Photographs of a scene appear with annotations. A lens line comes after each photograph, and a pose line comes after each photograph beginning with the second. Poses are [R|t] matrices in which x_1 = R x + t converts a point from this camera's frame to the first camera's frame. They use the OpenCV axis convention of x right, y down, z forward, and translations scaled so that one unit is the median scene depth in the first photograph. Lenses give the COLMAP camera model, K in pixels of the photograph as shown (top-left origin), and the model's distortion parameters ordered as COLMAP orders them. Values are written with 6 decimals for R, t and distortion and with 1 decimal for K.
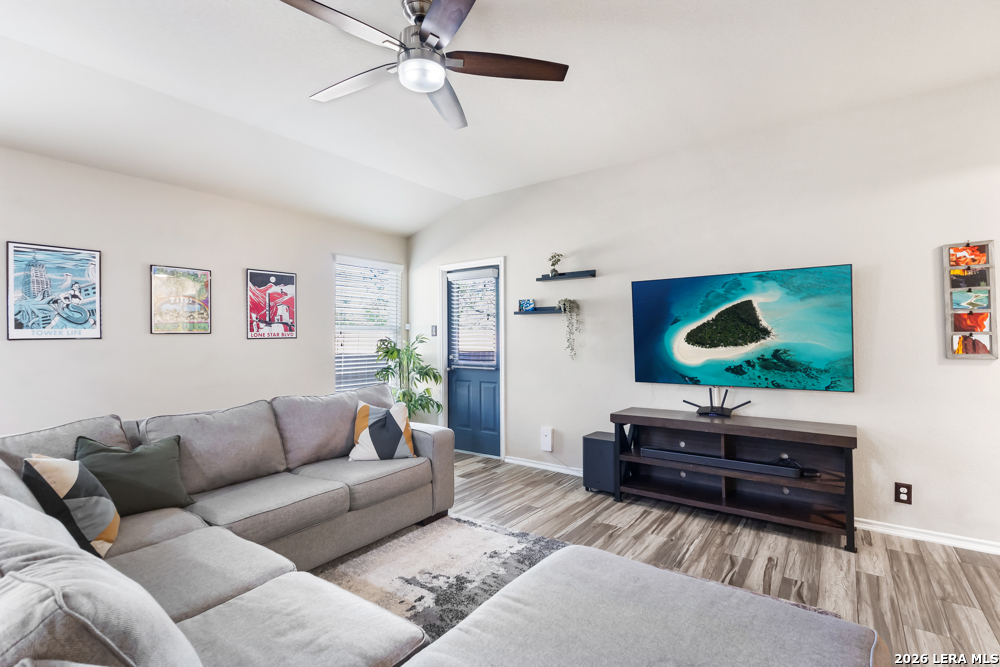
lens RADIAL K [[464.1, 0, 497.8], [0, 464.1, 336.5], [0, 0, 1]] dist [0.003608, 0.000692]
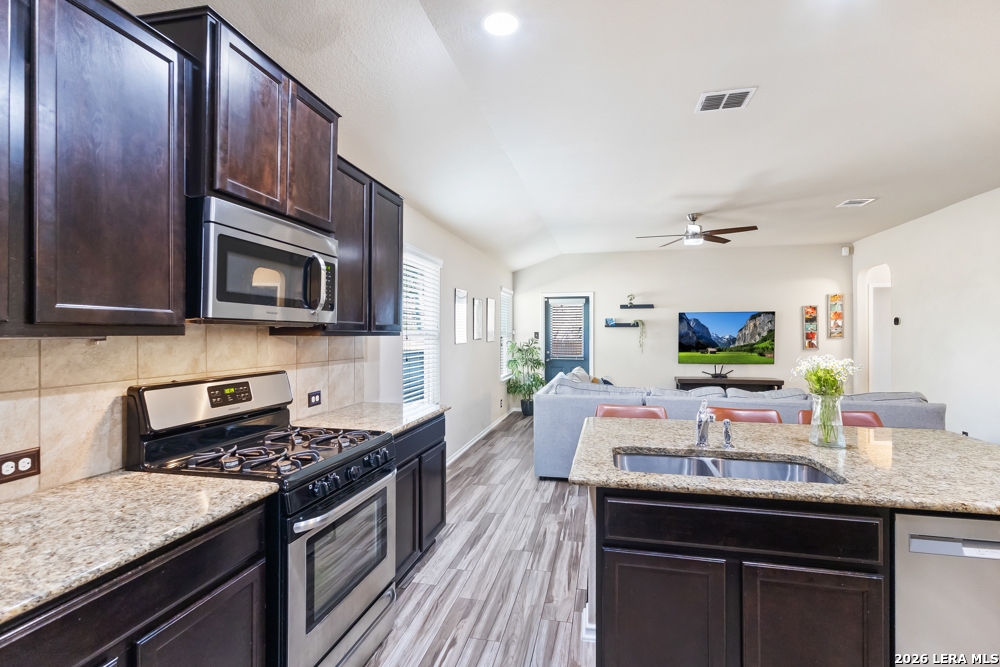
lens RADIAL K [[471.8, 0, 506.9], [0, 471.8, 334.1], [0, 0, 1]] dist [-0.002391, 0.000399]
pose [[0.917261, 0.007507, 0.398216, -1.280665], [-0.006274, 0.999971, -0.004400, -0.013821], [-0.398237, 0.001537, 0.917281, -0.599827]]
